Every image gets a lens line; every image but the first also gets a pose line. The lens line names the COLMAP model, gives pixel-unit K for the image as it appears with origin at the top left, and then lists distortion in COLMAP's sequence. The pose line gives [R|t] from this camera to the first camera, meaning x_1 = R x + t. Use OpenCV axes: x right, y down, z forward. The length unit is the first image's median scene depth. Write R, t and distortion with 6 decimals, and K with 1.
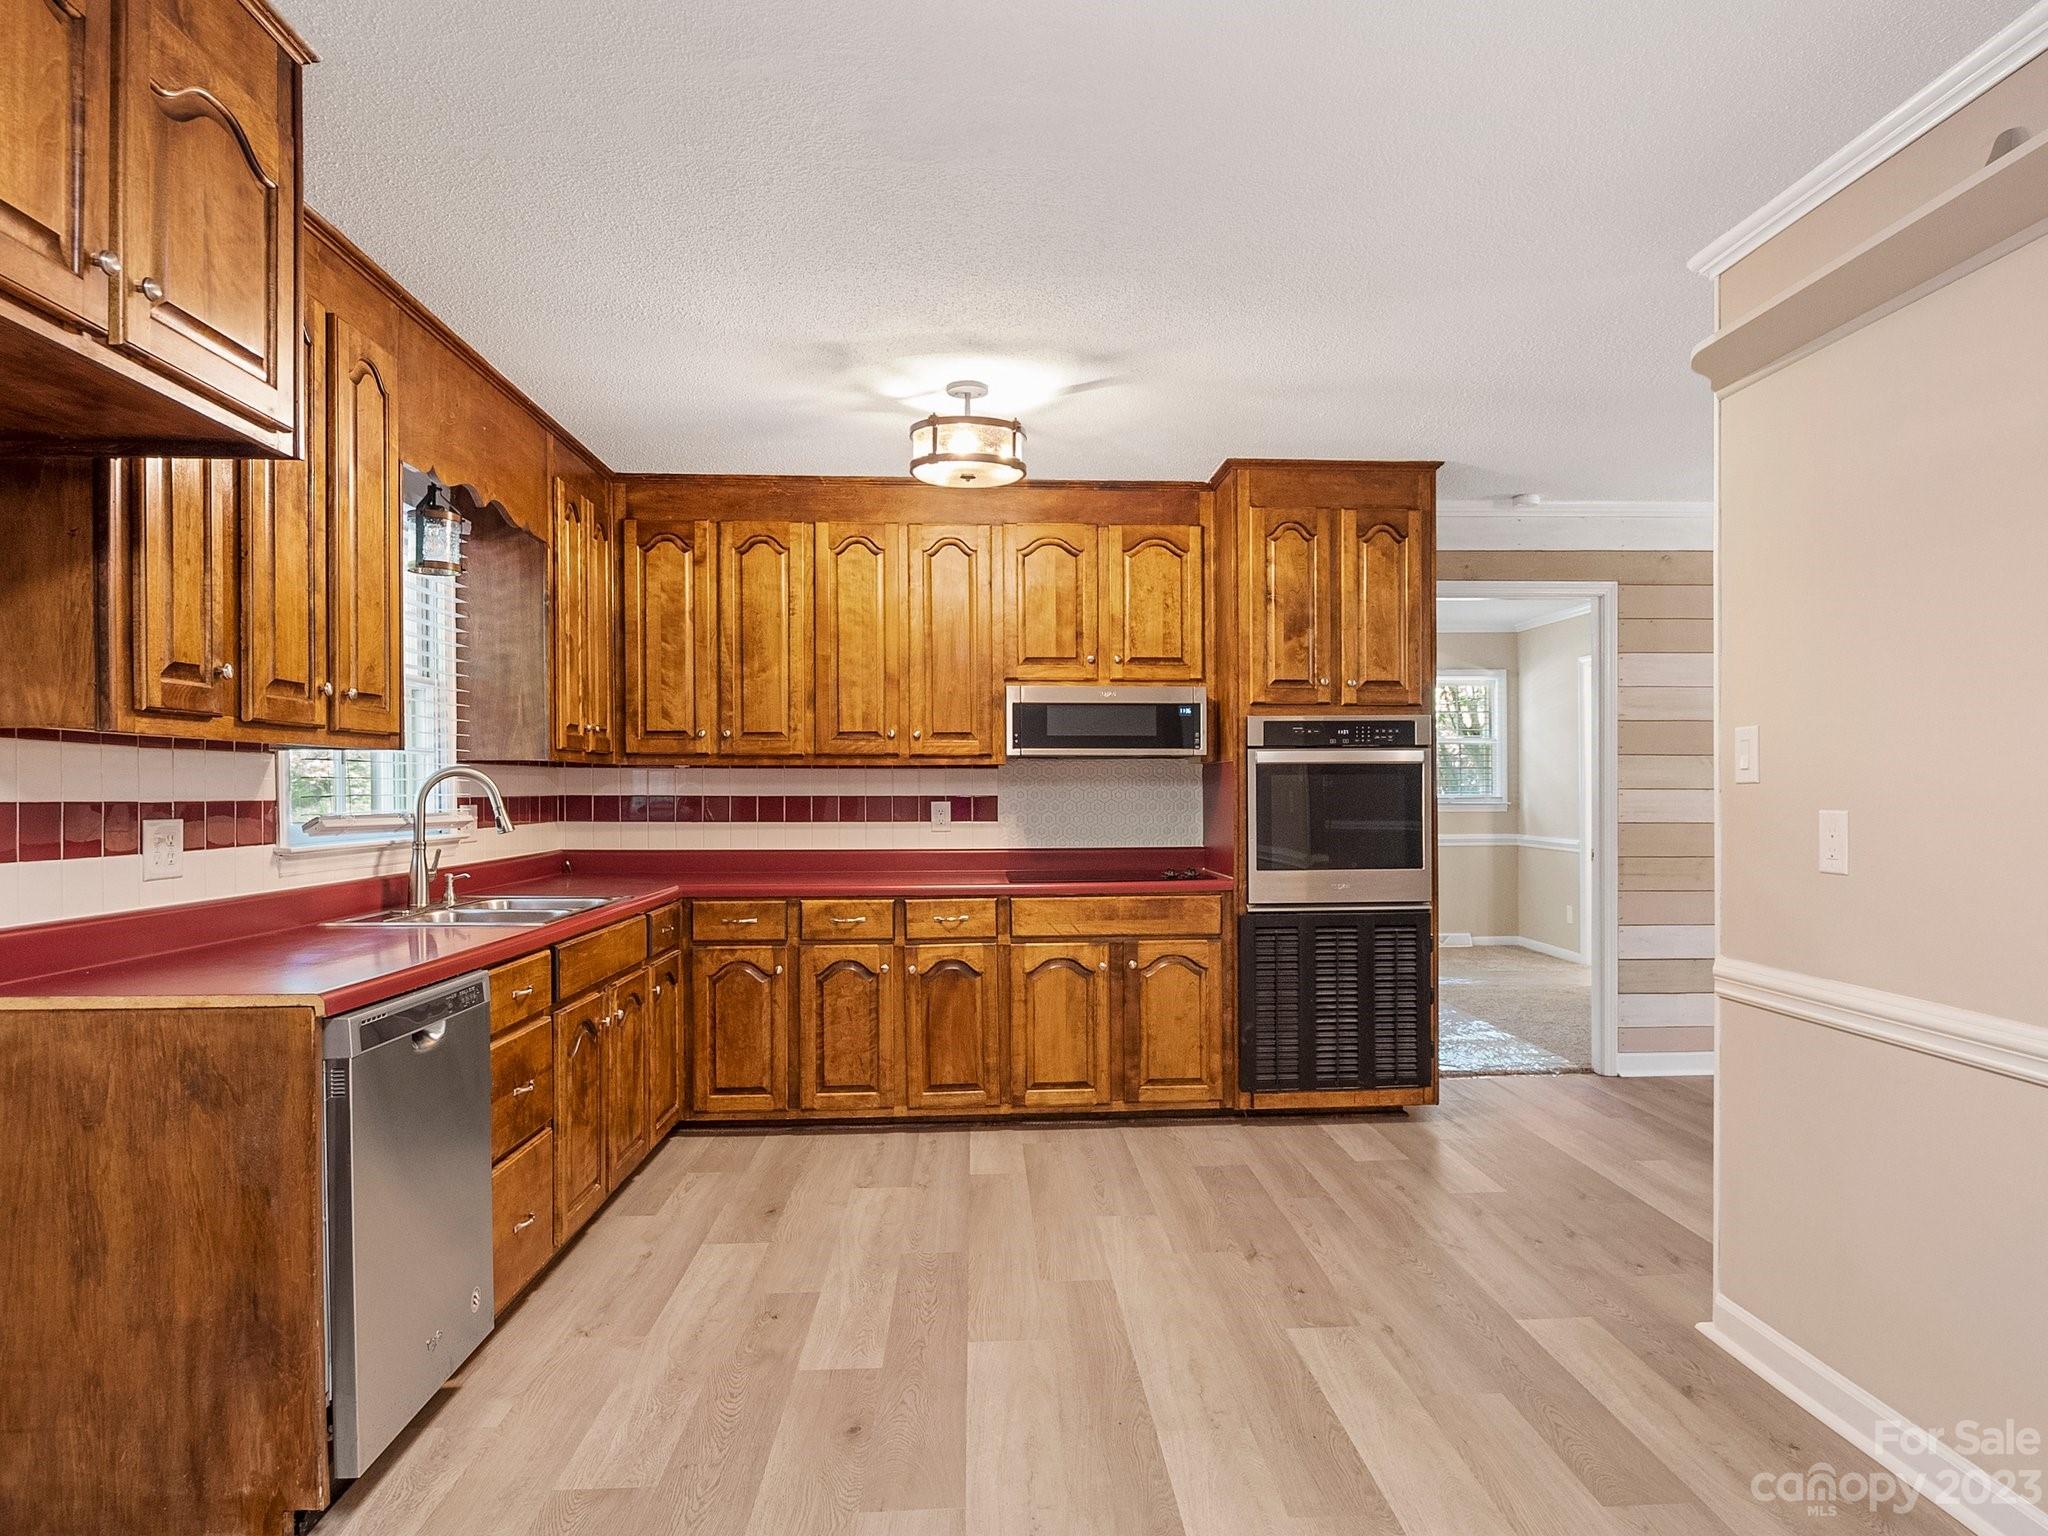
lens RADIAL K [[1228.7, 0, 1049.8], [0, 1228.7, 803.0], [0, 0, 1]] dist [-0.000563, -0.010708]
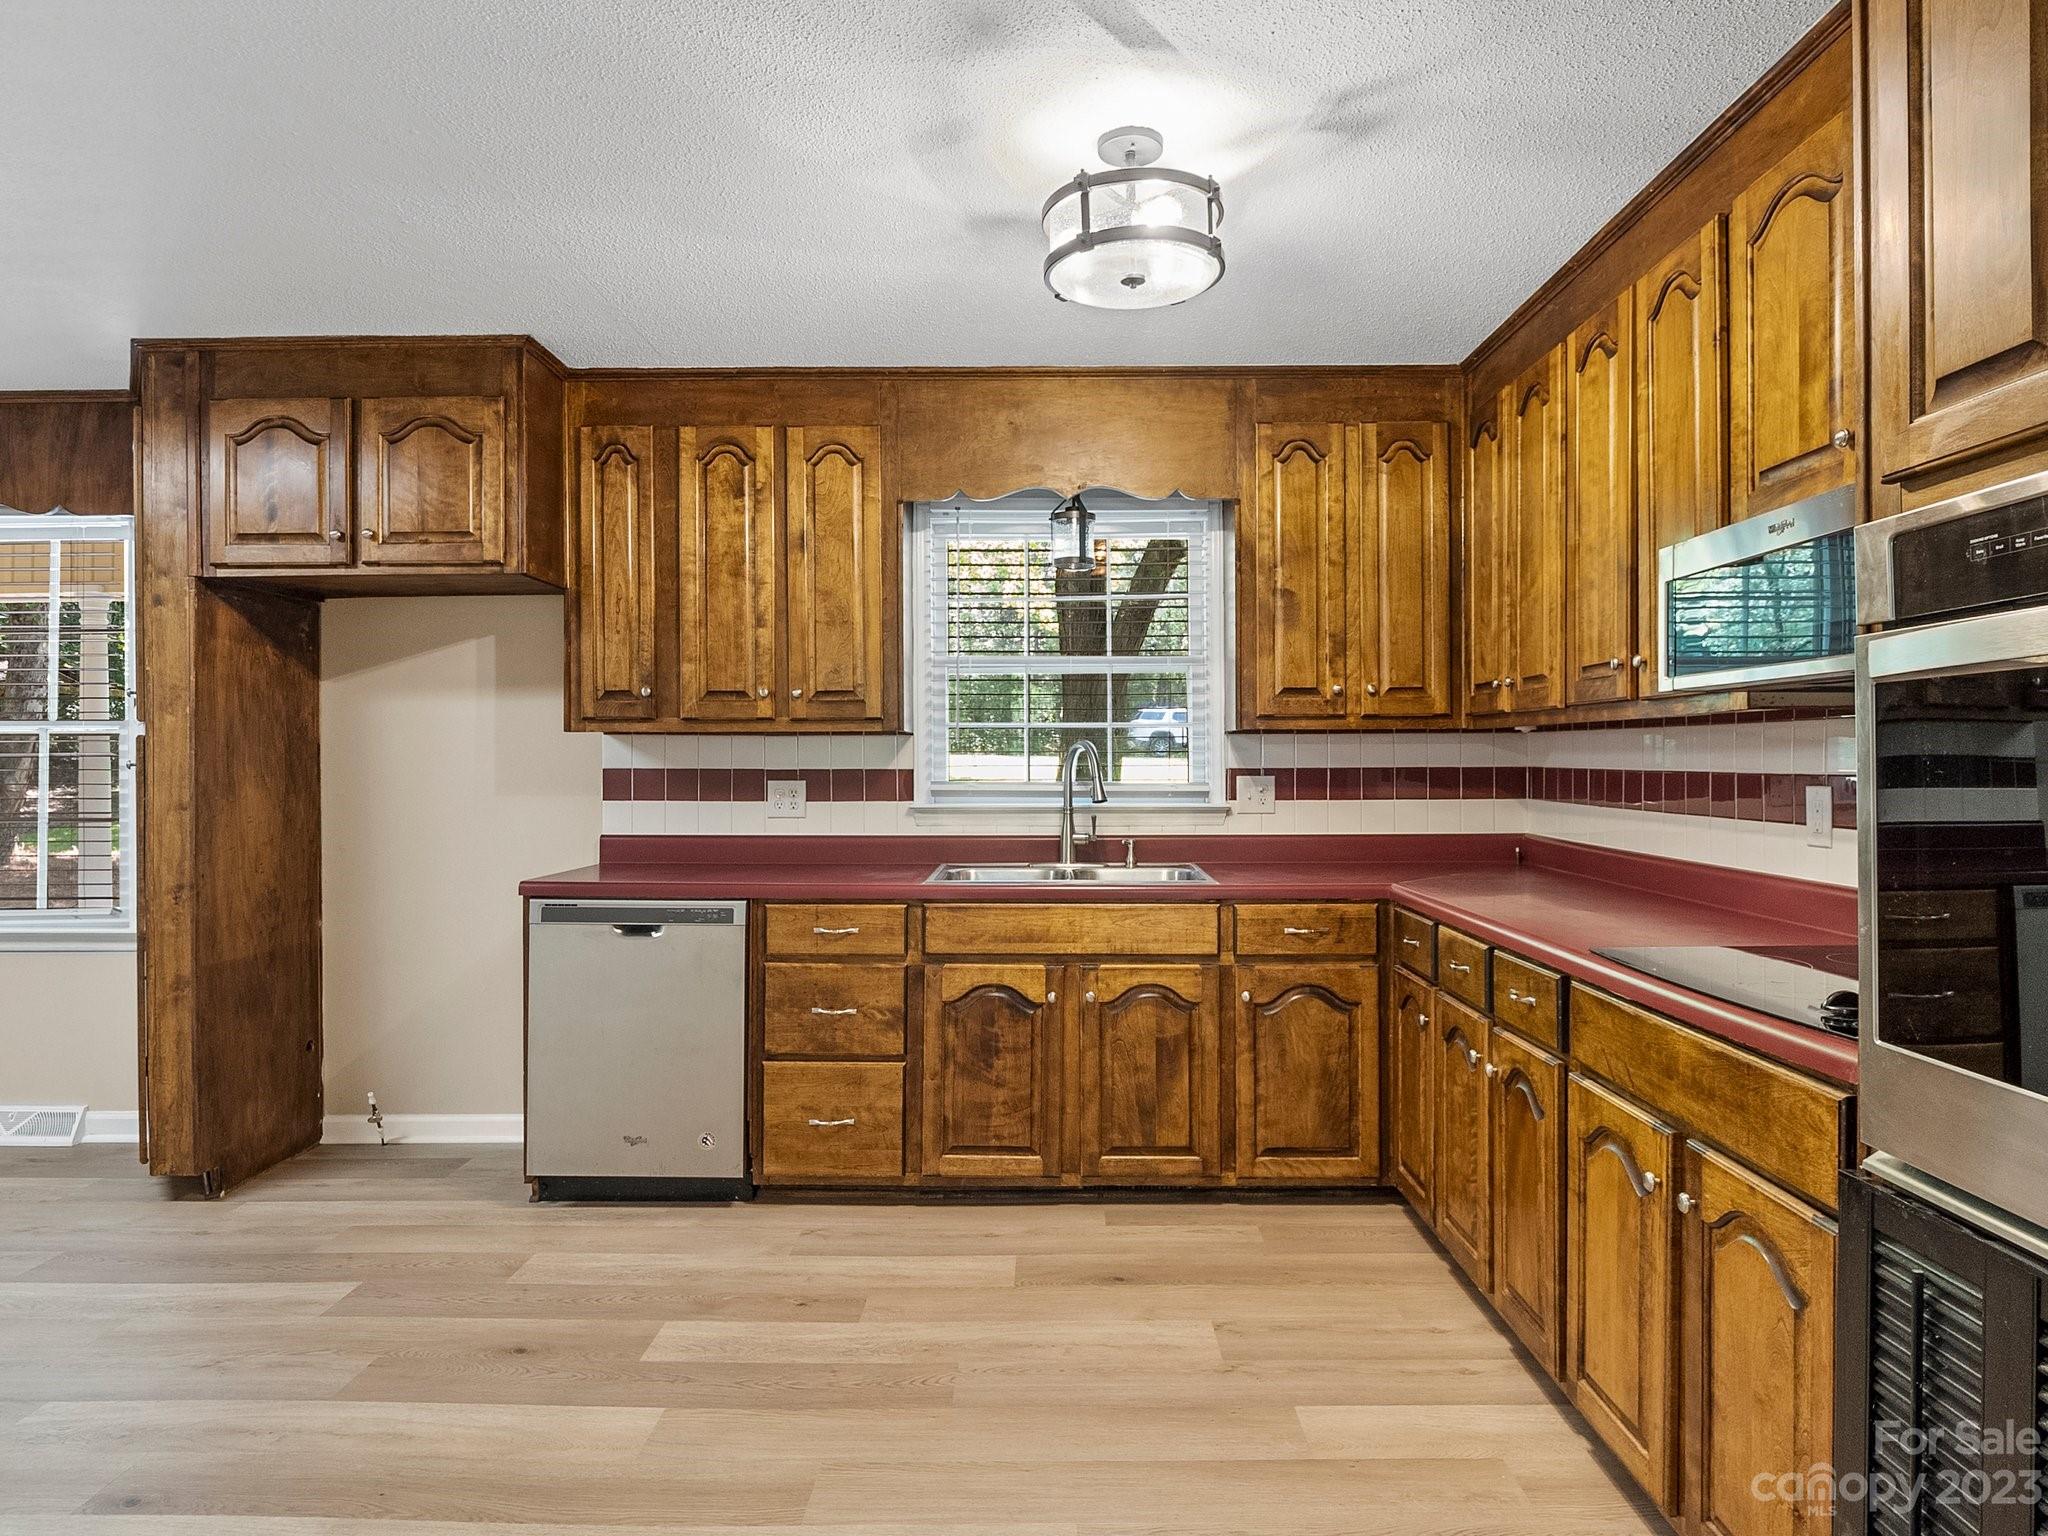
lens RADIAL K [[1228.7, 0, 1055.3], [0, 1228.7, 763.5], [0, 0, 1]] dist [-0.000563, -0.010708]
pose [[-0.057492, 0.005707, -0.998330, 0.484561], [-0.008263, 0.999947, 0.006192, -0.012369], [0.998312, 0.008605, -0.057442, 0.826527]]
